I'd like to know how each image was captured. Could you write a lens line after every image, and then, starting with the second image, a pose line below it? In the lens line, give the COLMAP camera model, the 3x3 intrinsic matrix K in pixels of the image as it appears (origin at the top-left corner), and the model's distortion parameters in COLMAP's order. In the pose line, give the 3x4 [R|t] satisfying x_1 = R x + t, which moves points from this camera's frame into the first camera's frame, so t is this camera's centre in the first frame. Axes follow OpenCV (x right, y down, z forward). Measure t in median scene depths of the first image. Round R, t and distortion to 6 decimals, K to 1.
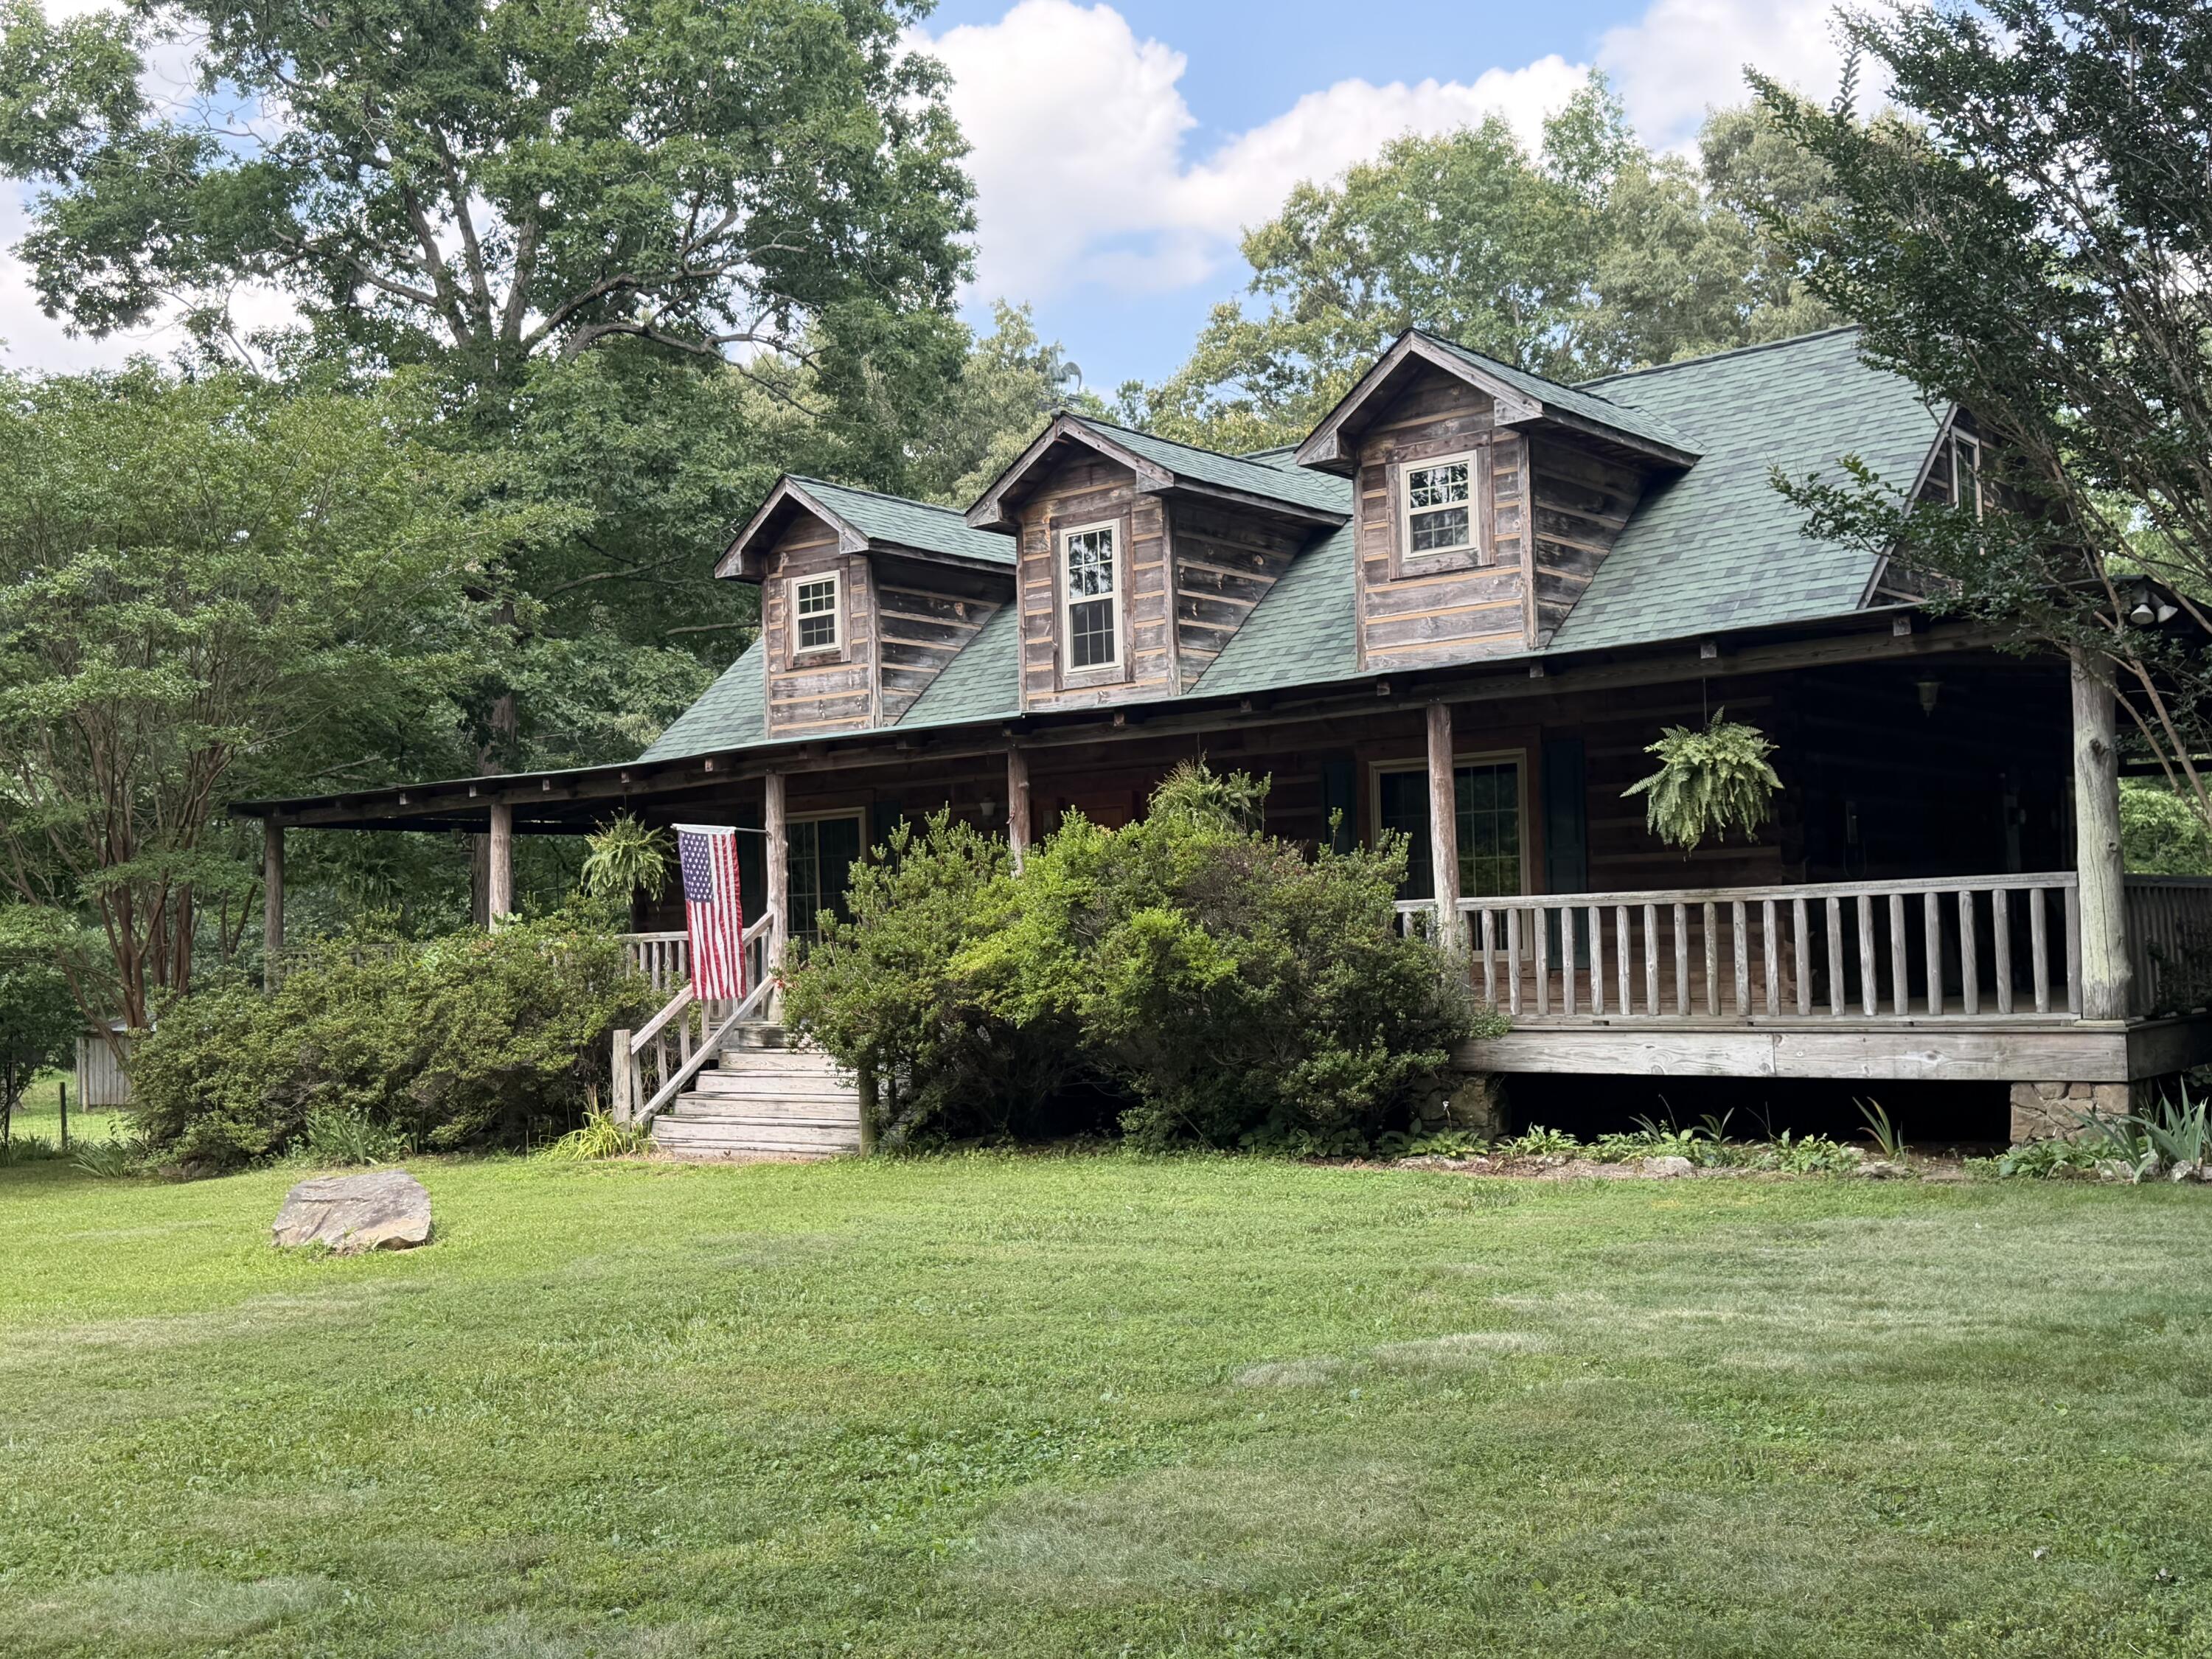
lens RADIAL K [[2318.9, 0, 1106.0], [0, 2318.9, 829.5], [0, 0, 1]] dist [0.014574, 0.007407]
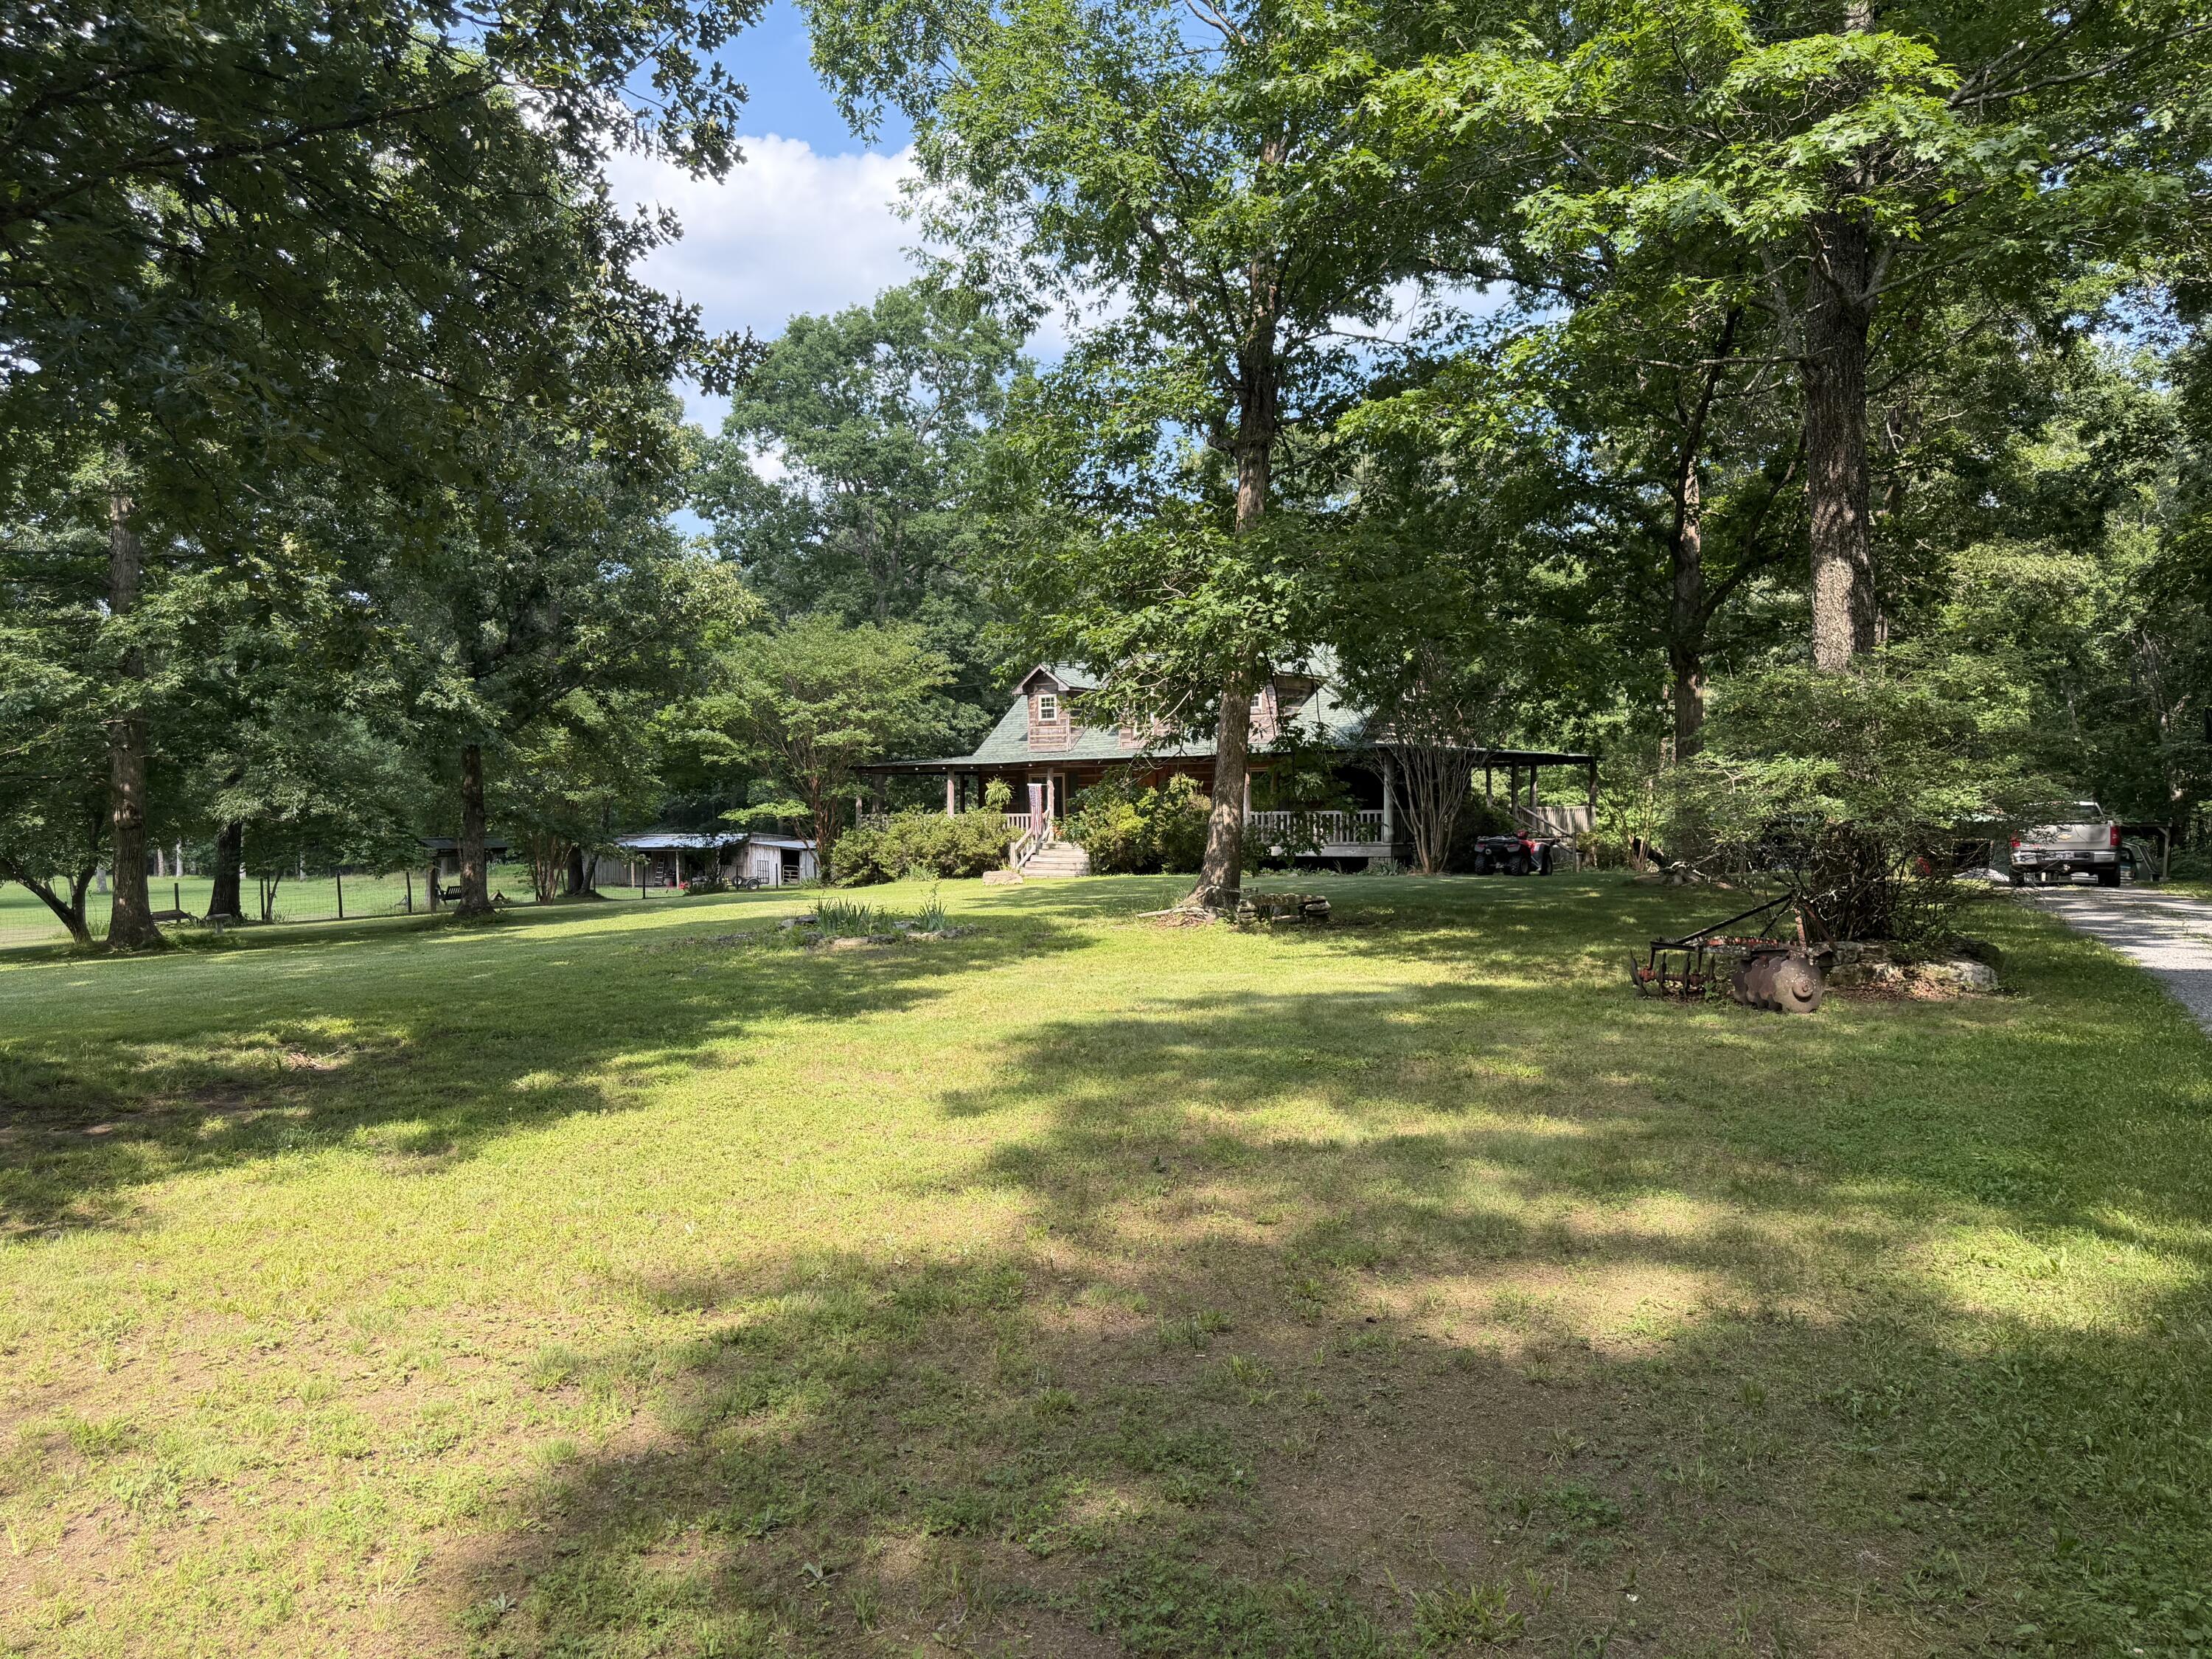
lens RADIAL K [[1504.5, 0, 1106.0], [0, 1504.5, 829.5], [0, 0, 1]] dist [0.000179, -0.000040]
pose [[0.999545, 0.018716, 0.023662, -0.116395], [-0.020154, 0.997870, 0.062047, -0.073188], [-0.022451, -0.062495, 0.997793, -1.206945]]
